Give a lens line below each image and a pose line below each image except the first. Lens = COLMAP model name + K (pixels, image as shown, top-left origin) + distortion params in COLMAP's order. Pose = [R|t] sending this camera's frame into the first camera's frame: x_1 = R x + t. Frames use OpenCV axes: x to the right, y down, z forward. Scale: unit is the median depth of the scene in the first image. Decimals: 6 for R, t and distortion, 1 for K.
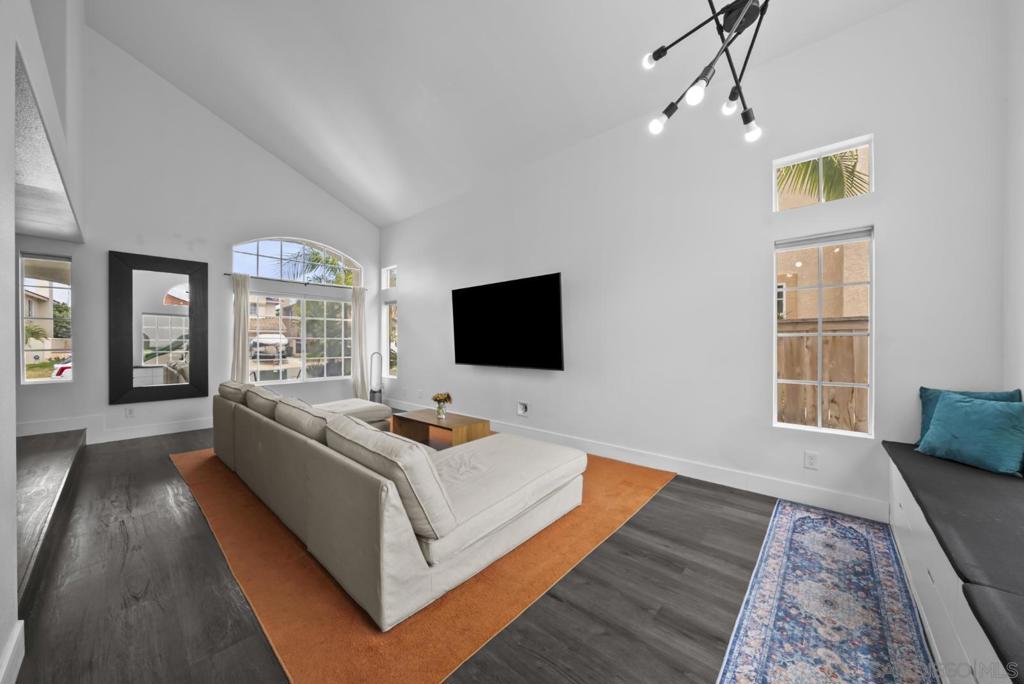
lens RADIAL K [[355.0, 0, 507.6], [0, 355.0, 344.5], [0, 0, 1]] dist [-0.006636, 0.000426]
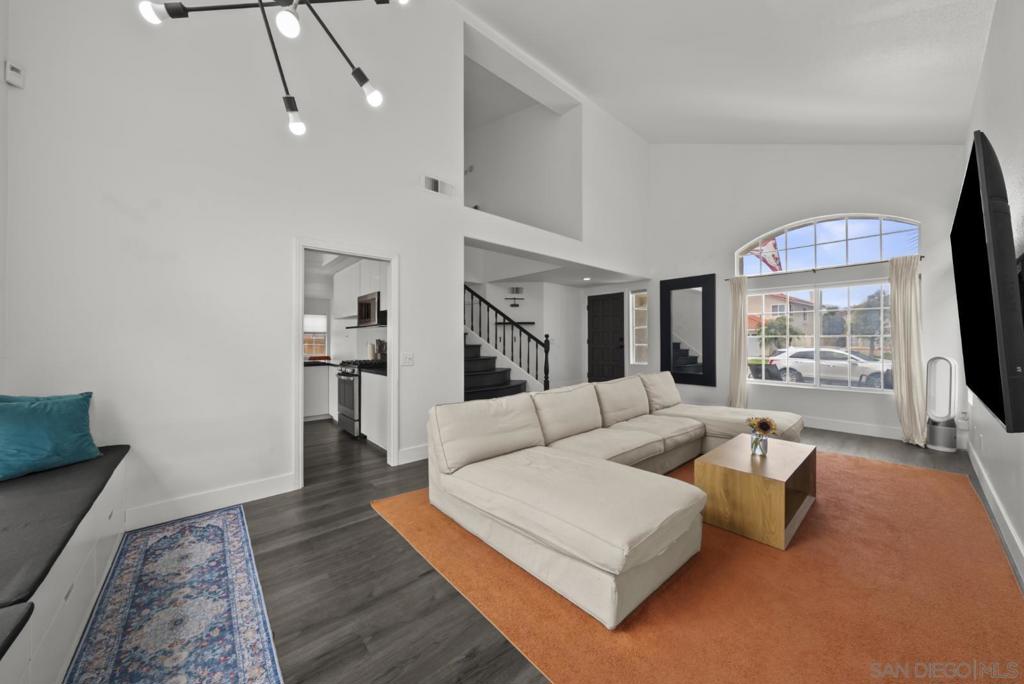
lens RADIAL K [[355.0, 0, 509.1], [0, 355.0, 339.0], [0, 0, 1]] dist [-0.006636, 0.000426]
pose [[-0.122244, -0.006193, -0.992481, 0.929285], [-0.004821, 0.999972, -0.005646, -0.005817], [0.992488, 0.004095, -0.122270, 1.075765]]
